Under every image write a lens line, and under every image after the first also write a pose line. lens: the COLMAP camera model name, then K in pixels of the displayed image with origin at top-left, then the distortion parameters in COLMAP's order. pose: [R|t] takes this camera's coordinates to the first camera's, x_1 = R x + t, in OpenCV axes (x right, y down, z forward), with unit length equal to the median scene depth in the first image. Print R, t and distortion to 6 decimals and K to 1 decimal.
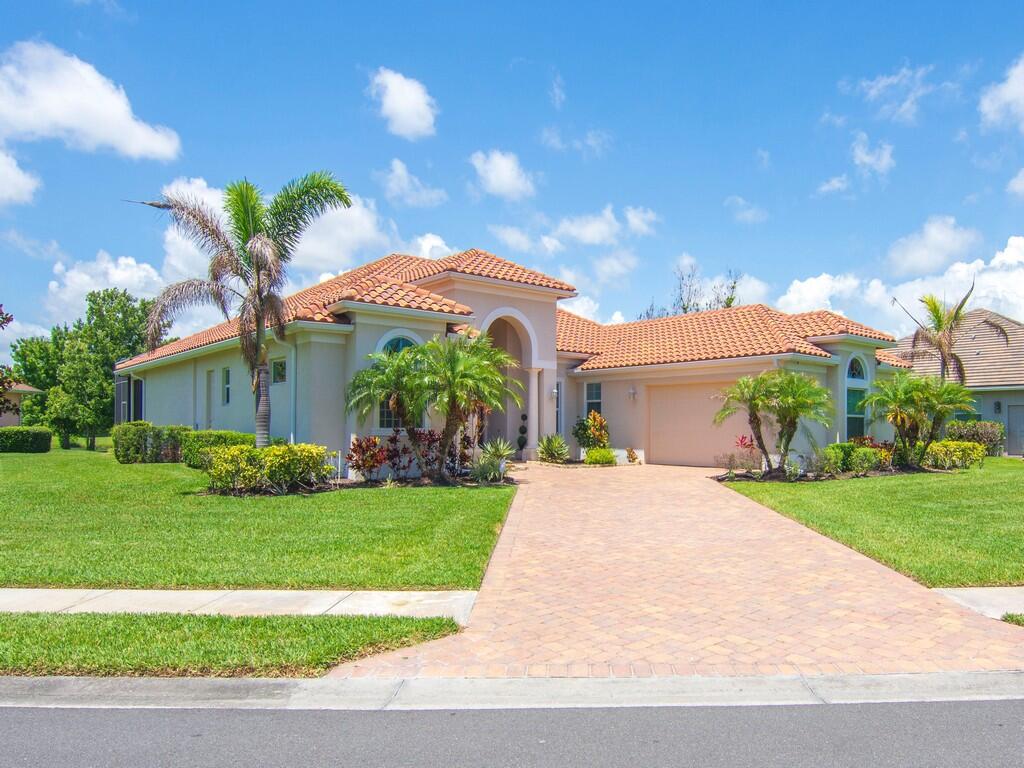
lens RADIAL K [[734.8, 0, 604.2], [0, 734.8, 414.8], [0, 0, 1]] dist [-0.001131, -0.008114]
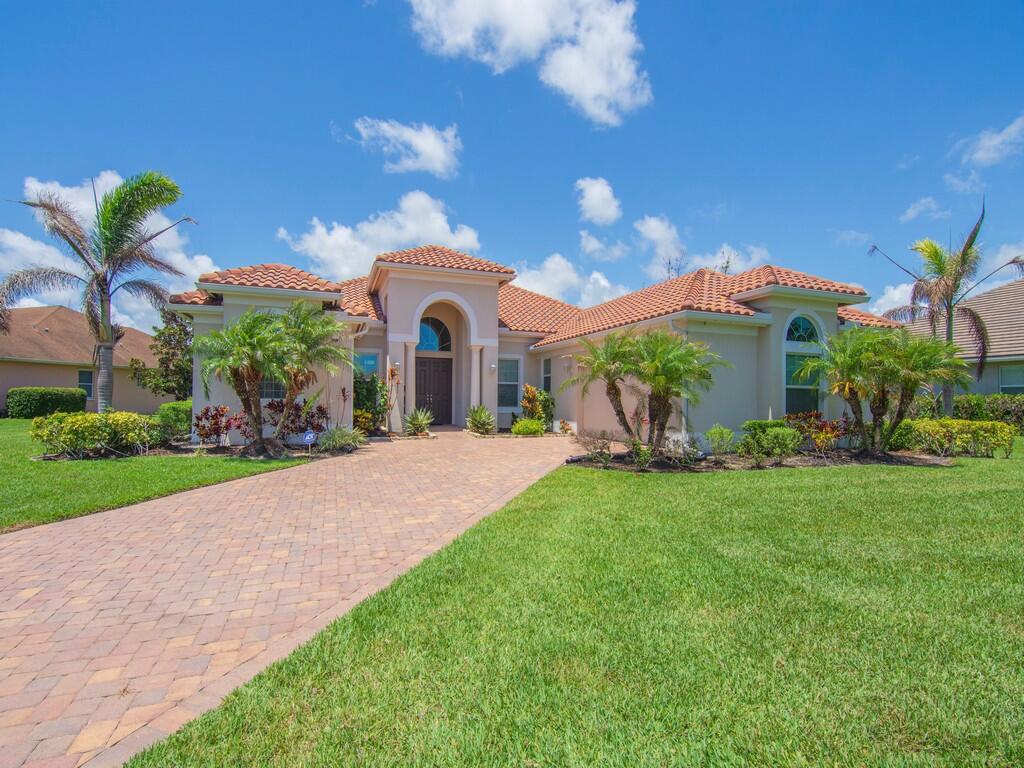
lens RADIAL K [[487.7, 0, 507.3], [0, 487.7, 385.0], [0, 0, 1]] dist [-0.013046, -0.005908]
pose [[0.915336, -0.006892, -0.402632, 0.266618], [0.001247, 0.999897, -0.014281, 0.007033], [0.402689, 0.012570, 0.915251, 0.380655]]
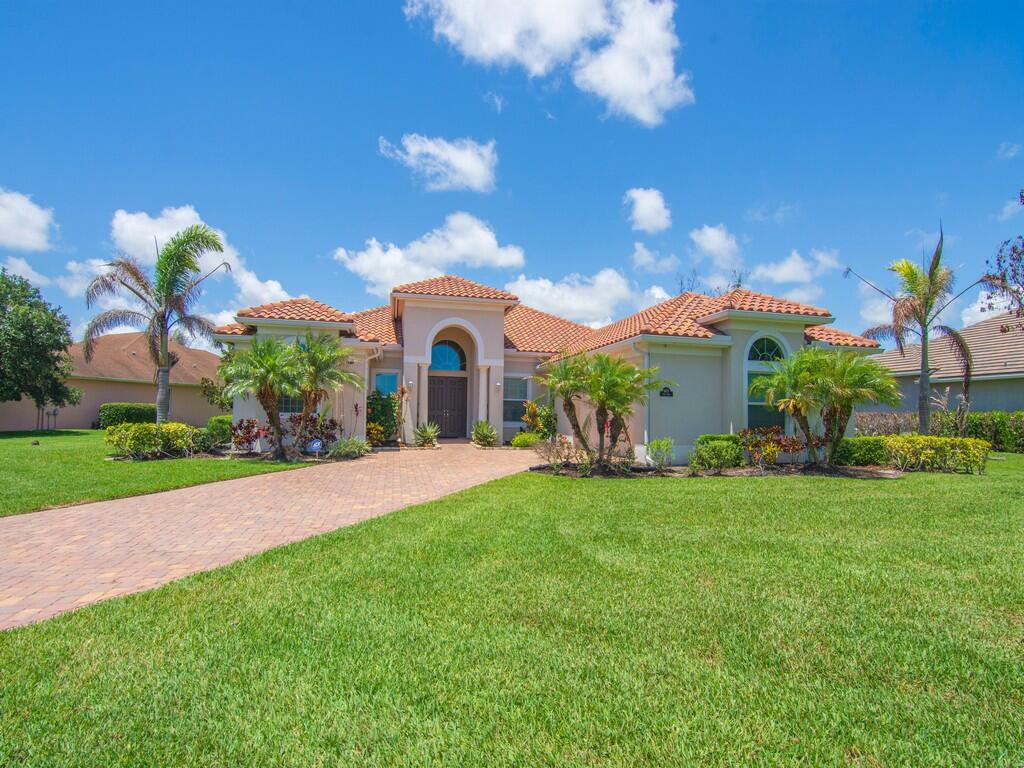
lens RADIAL K [[487.7, 0, 510.8], [0, 487.7, 389.3], [0, 0, 1]] dist [-0.013046, -0.005908]
pose [[0.863834, -0.018845, -0.503424, 0.383276], [-0.001438, 0.999204, -0.039871, 0.008317], [0.503775, 0.035166, 0.863119, 0.358177]]
